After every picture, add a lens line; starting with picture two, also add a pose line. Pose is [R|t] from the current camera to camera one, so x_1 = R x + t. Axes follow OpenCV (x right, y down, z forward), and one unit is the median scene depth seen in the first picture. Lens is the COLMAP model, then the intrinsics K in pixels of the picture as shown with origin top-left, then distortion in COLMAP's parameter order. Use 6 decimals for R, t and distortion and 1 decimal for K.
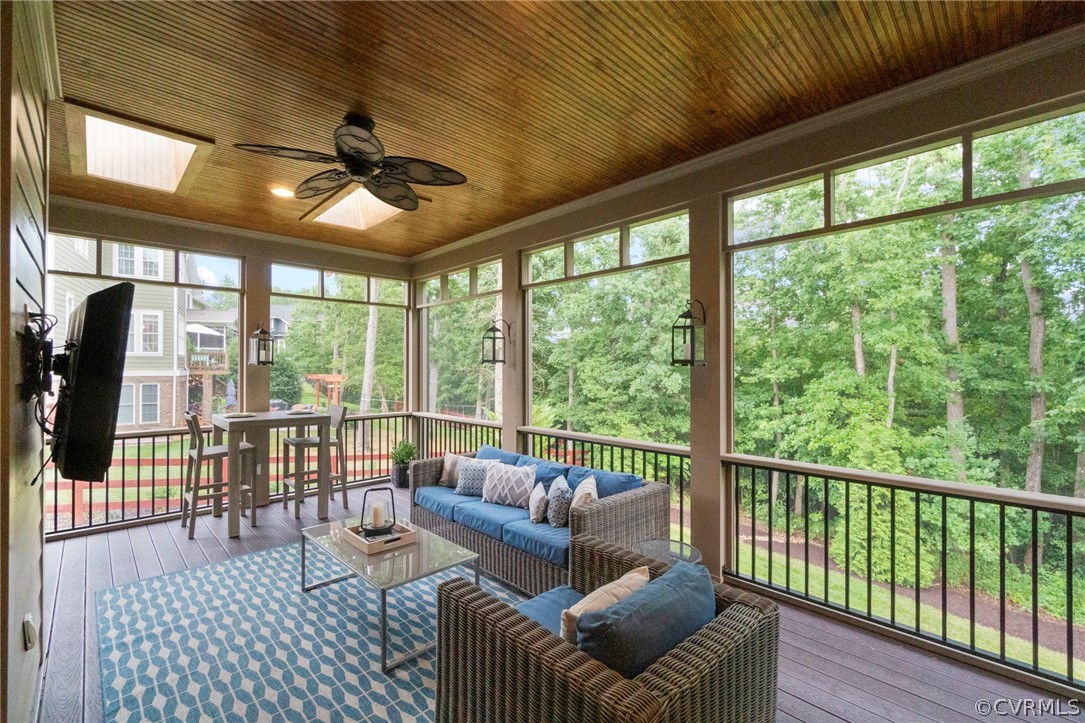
lens RADIAL K [[469.6, 0, 543.5], [0, 469.6, 363.8], [0, 0, 1]] dist [-0.000684, -0.000140]
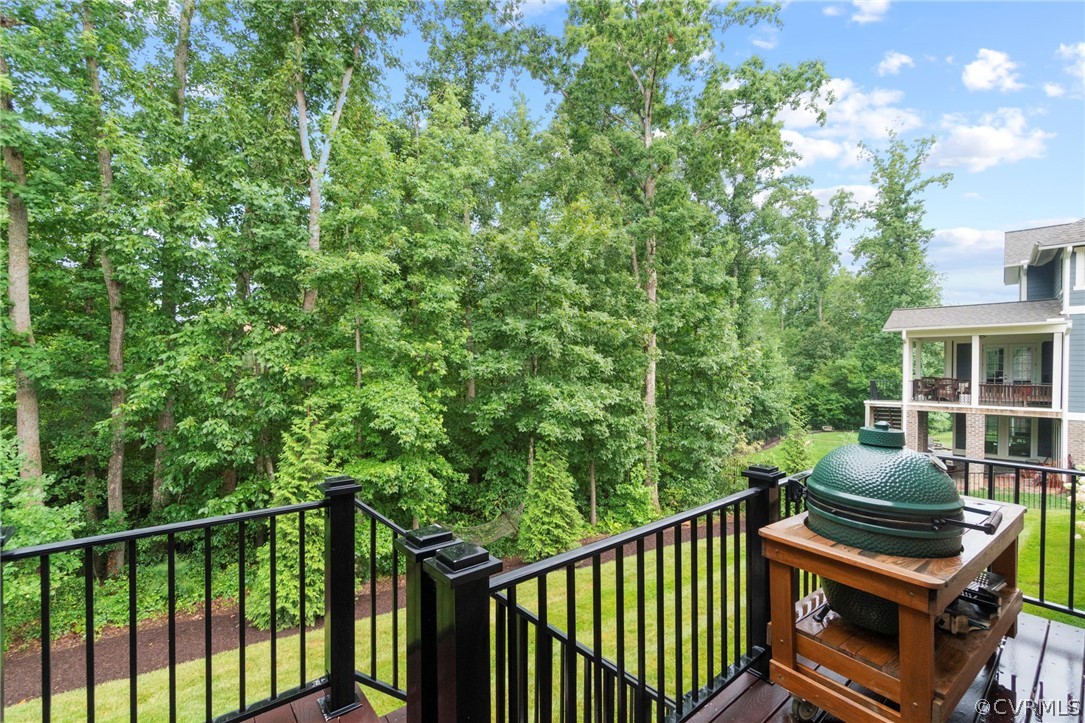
lens RADIAL K [[469.6, 0, 542.7], [0, 469.6, 367.4], [0, 0, 1]] dist [-0.000684, -0.000140]
pose [[0.076538, -0.002601, 0.997063, 0.157314], [-0.008314, 0.999960, 0.003247, 0.004026], [-0.997032, -0.008538, 0.076513, 0.058237]]
